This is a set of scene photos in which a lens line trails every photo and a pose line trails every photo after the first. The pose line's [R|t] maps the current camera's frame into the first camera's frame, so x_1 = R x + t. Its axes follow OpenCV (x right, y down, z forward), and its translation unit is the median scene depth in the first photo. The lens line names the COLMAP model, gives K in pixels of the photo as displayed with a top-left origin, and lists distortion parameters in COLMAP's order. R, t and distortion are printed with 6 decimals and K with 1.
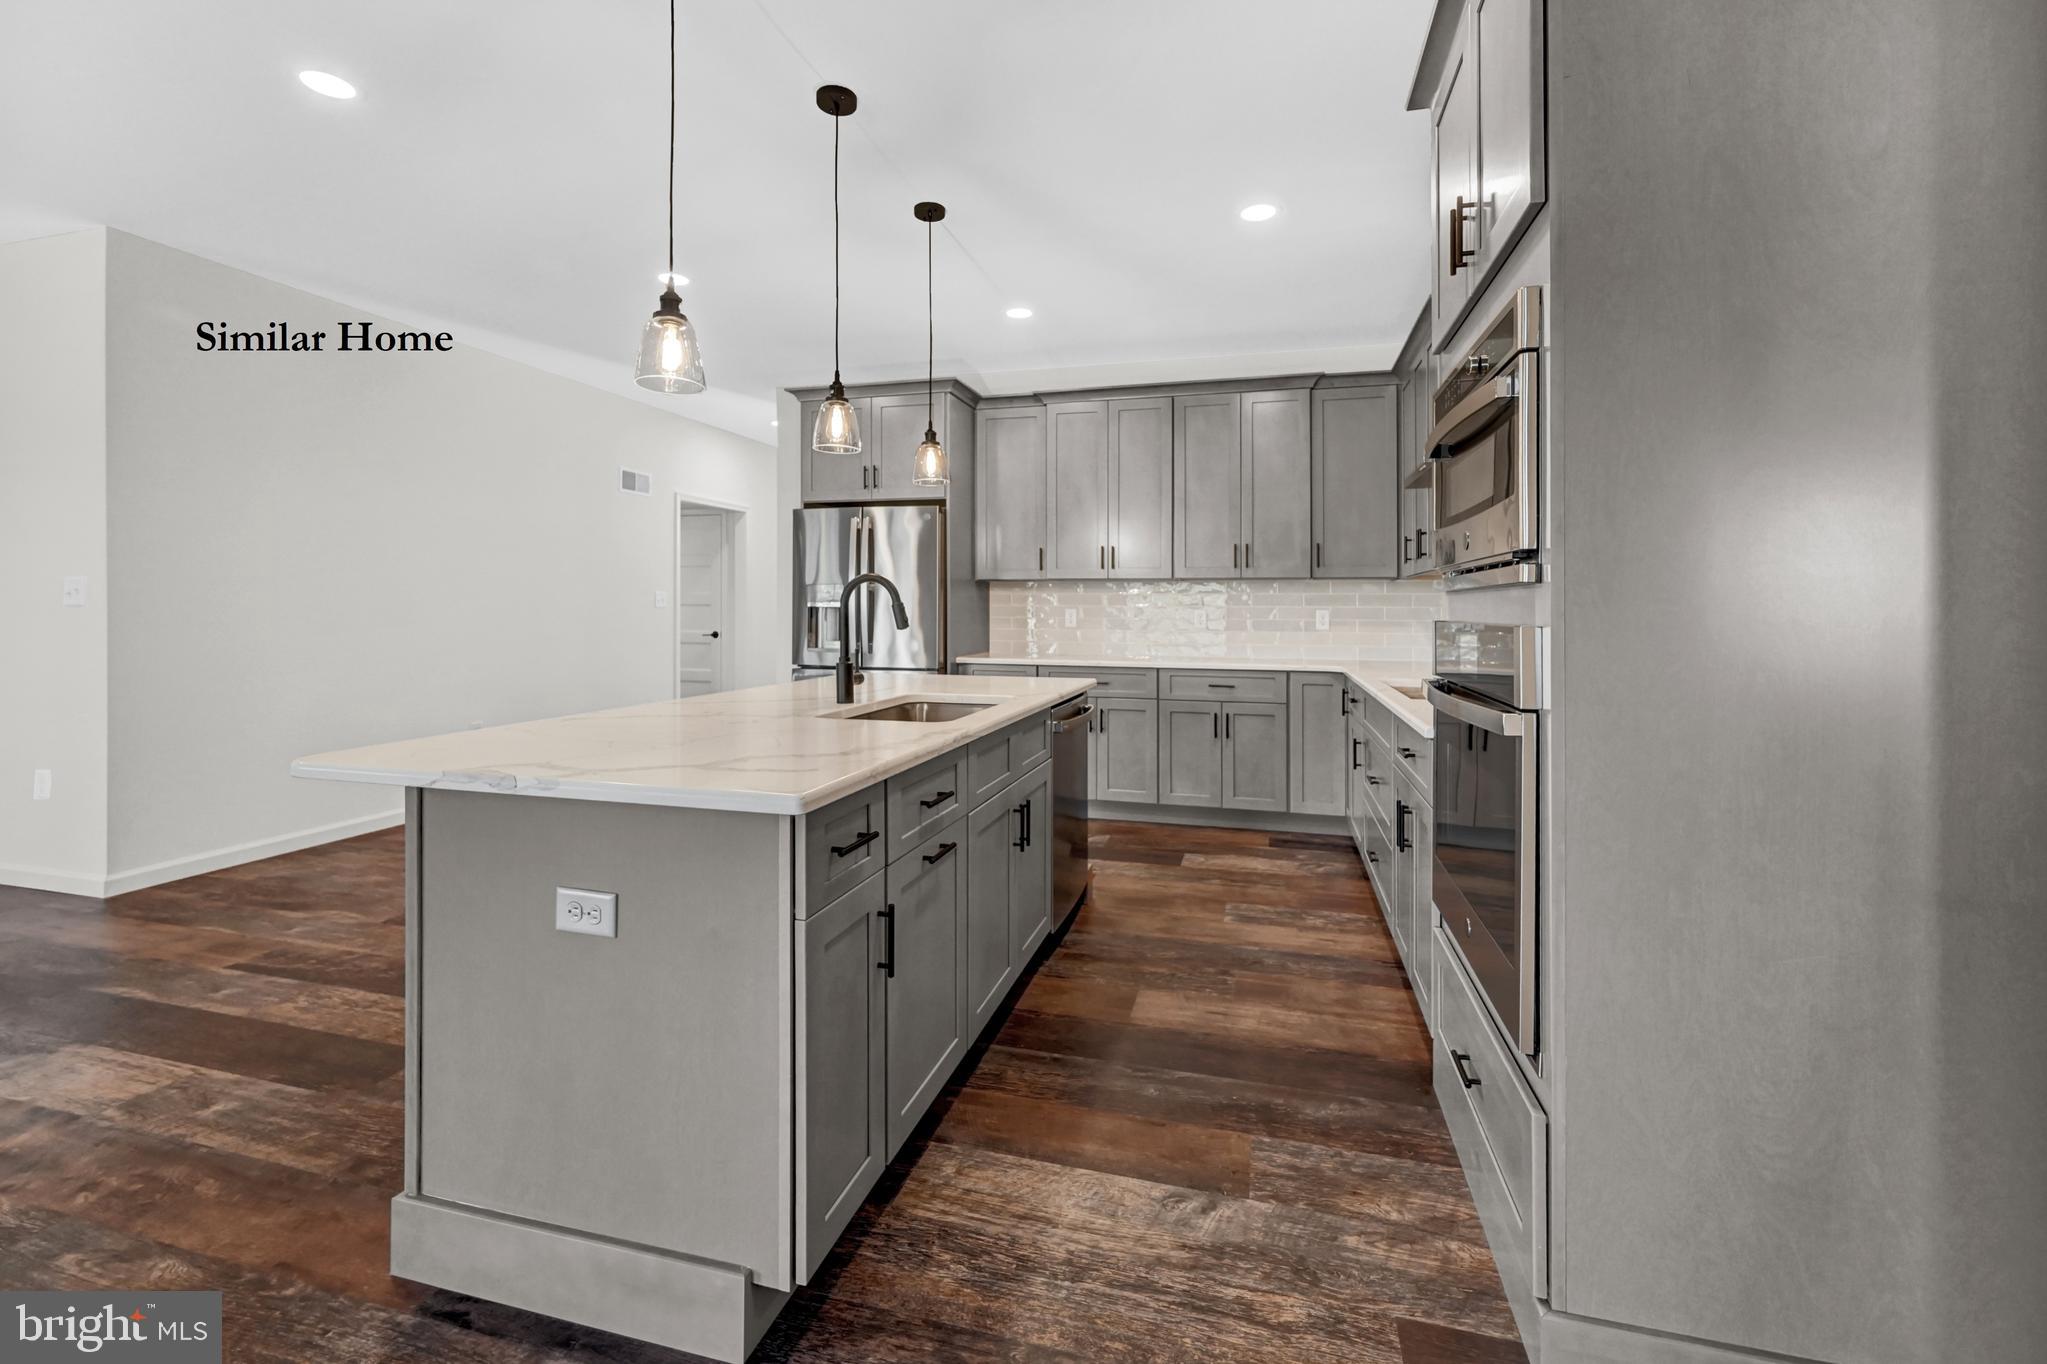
lens RADIAL K [[867.2, 0, 1043.2], [0, 867.2, 625.0], [0, 0, 1]] dist [0.001285, 0.000422]
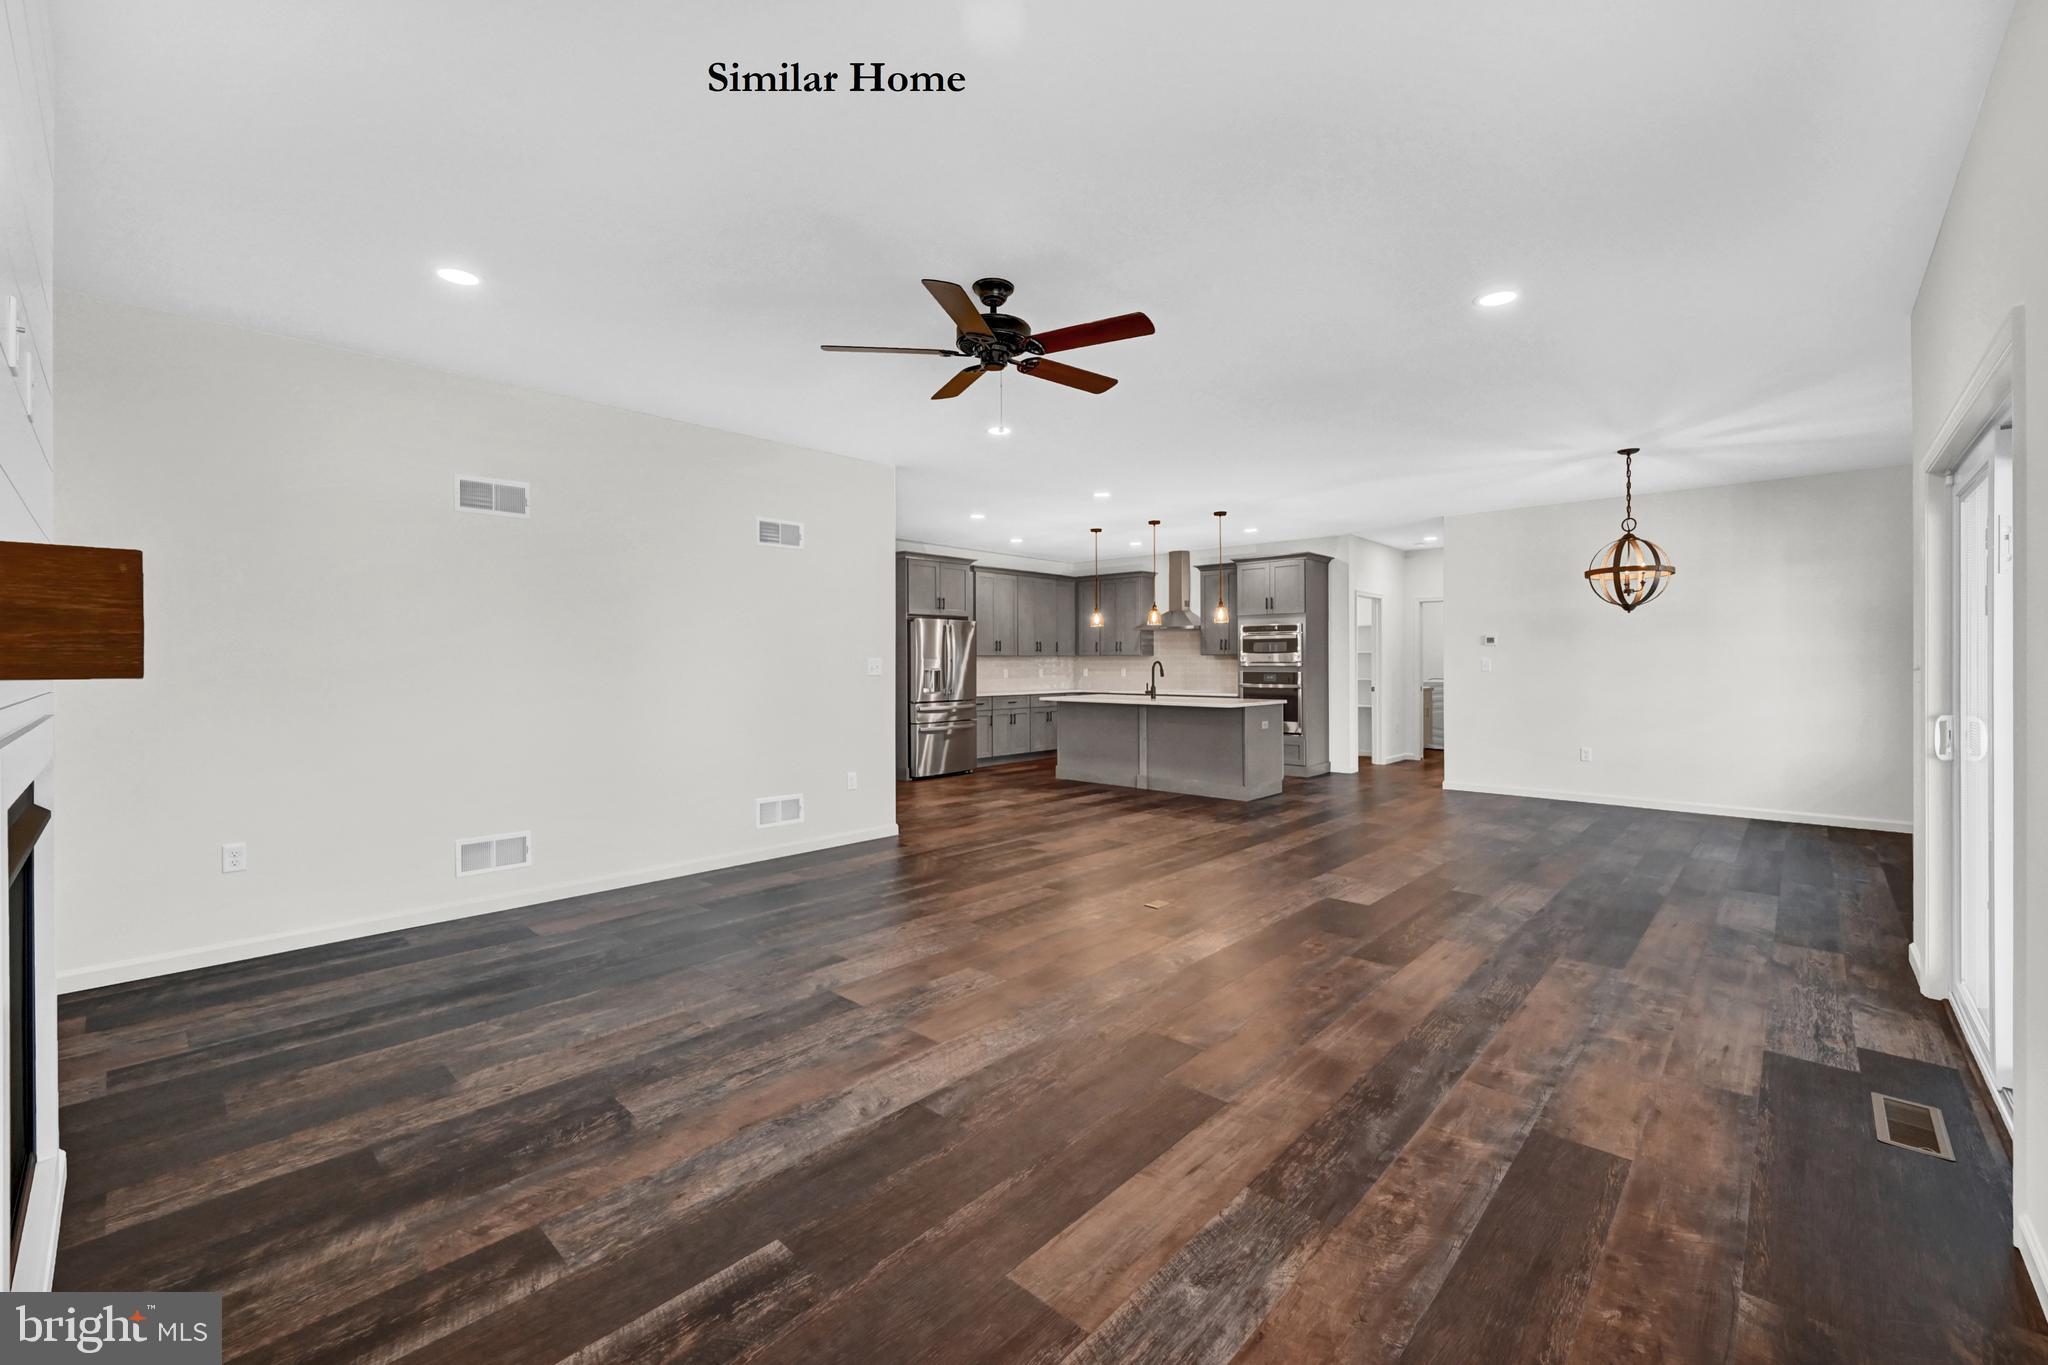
lens RADIAL K [[830.1, 0, 1040.5], [0, 830.1, 663.0], [0, 0, 1]] dist [-0.008341, -0.000167]
pose [[0.464655, -0.004082, 0.885482, -1.929393], [0.021822, 0.999738, -0.006842, -0.021927], [-0.885223, 0.022502, 0.464623, -0.071348]]
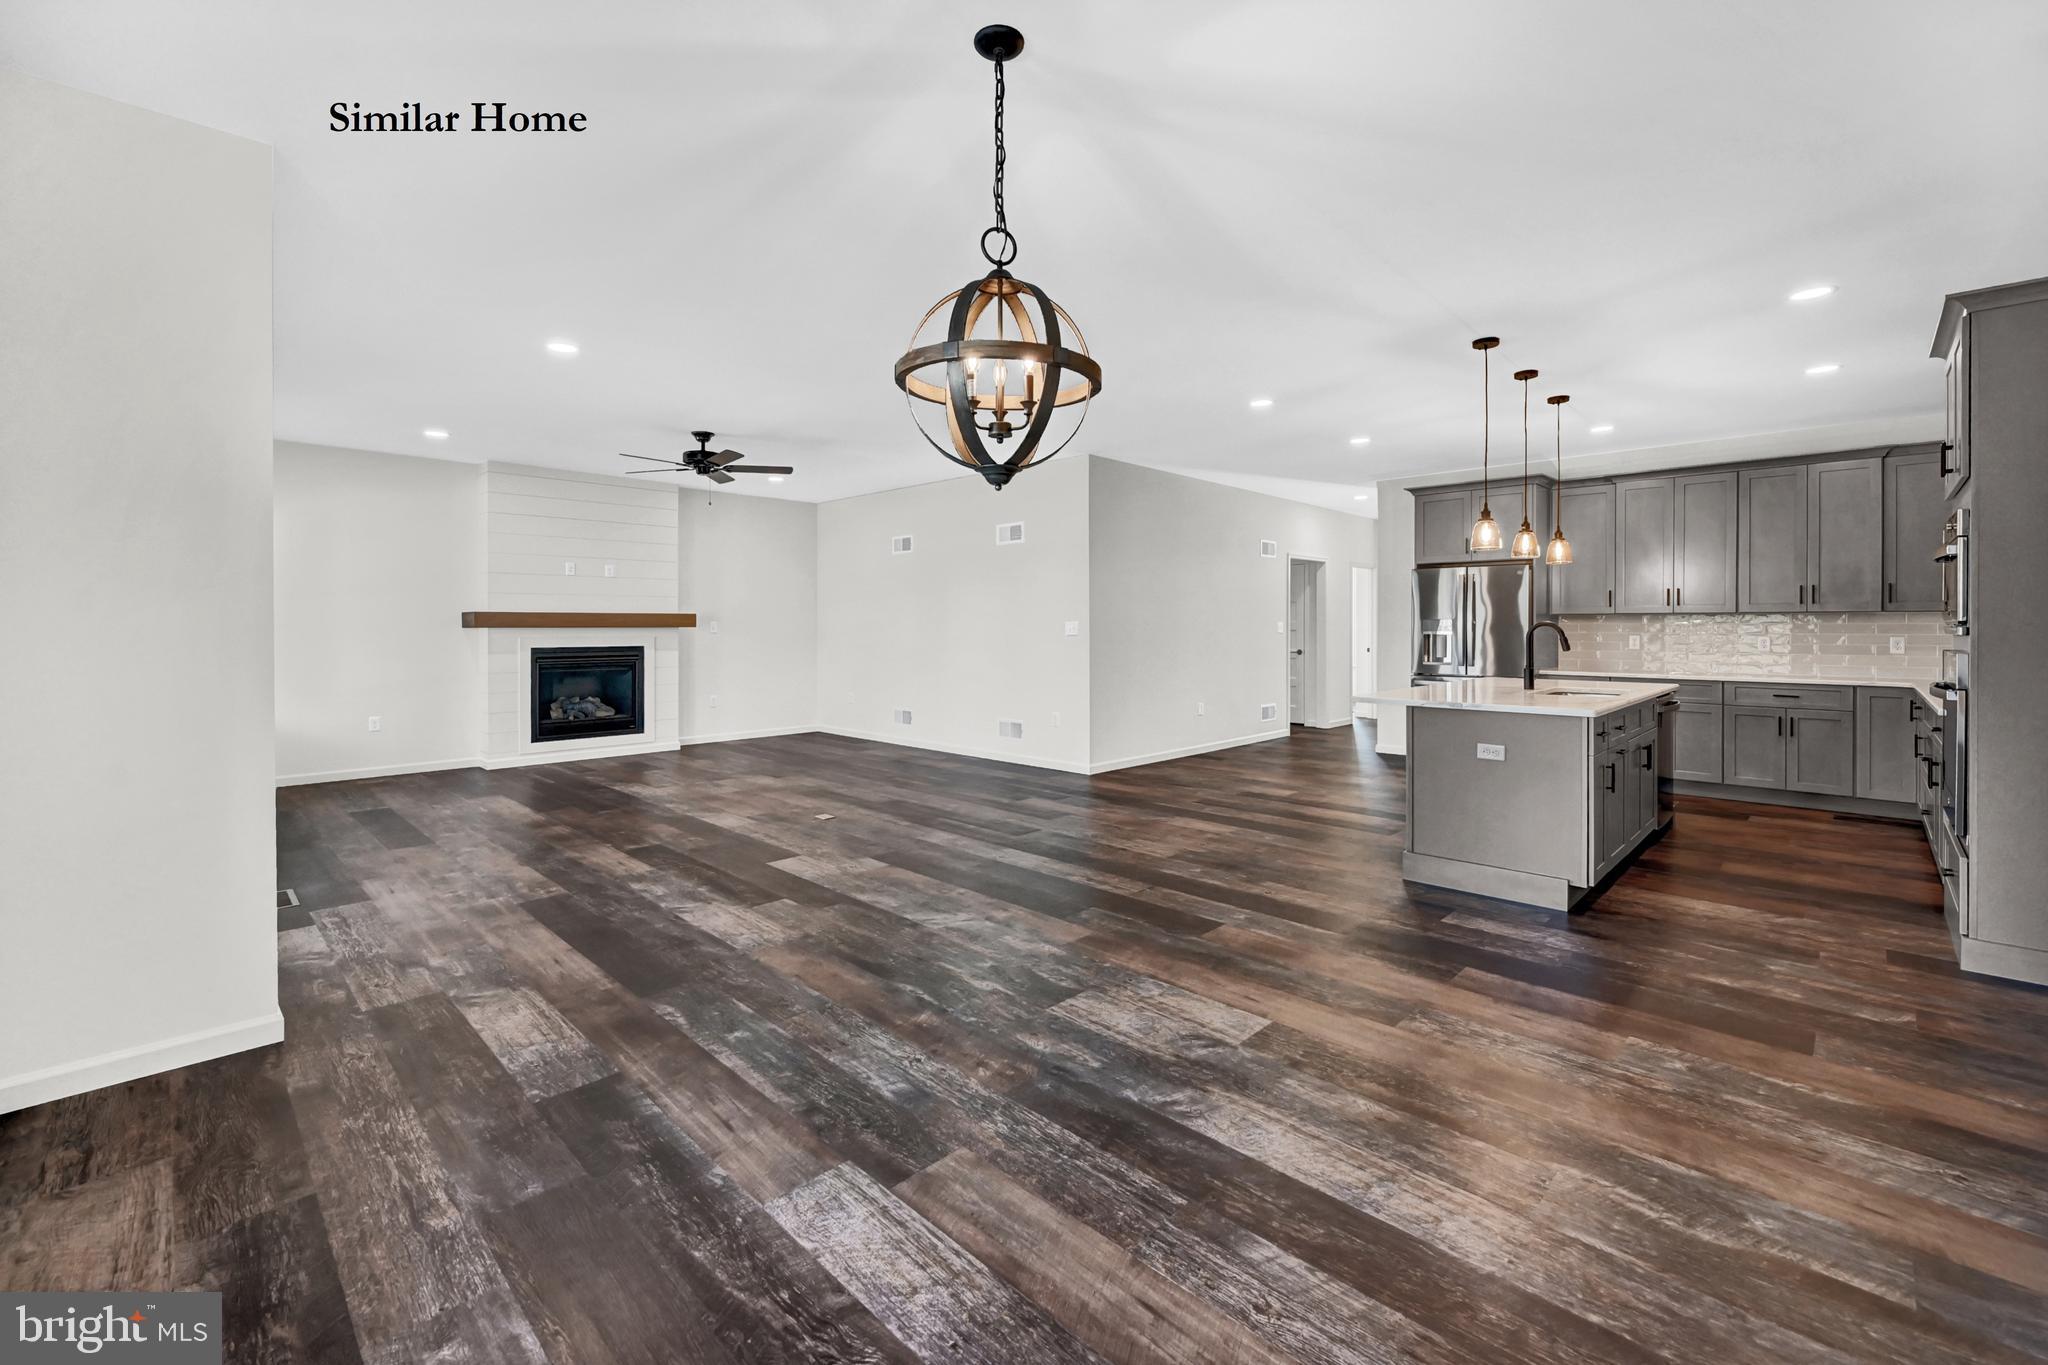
lens RADIAL K [[858.0, 0, 1031.1], [0, 858.0, 642.4], [0, 0, 1]] dist [0.002190, 0.000205]
pose [[0.870672, 0.004709, -0.491841, -0.147617], [-0.005235, 0.999986, 0.000306, -0.004754], [0.491836, 0.002309, 0.870685, -0.682916]]
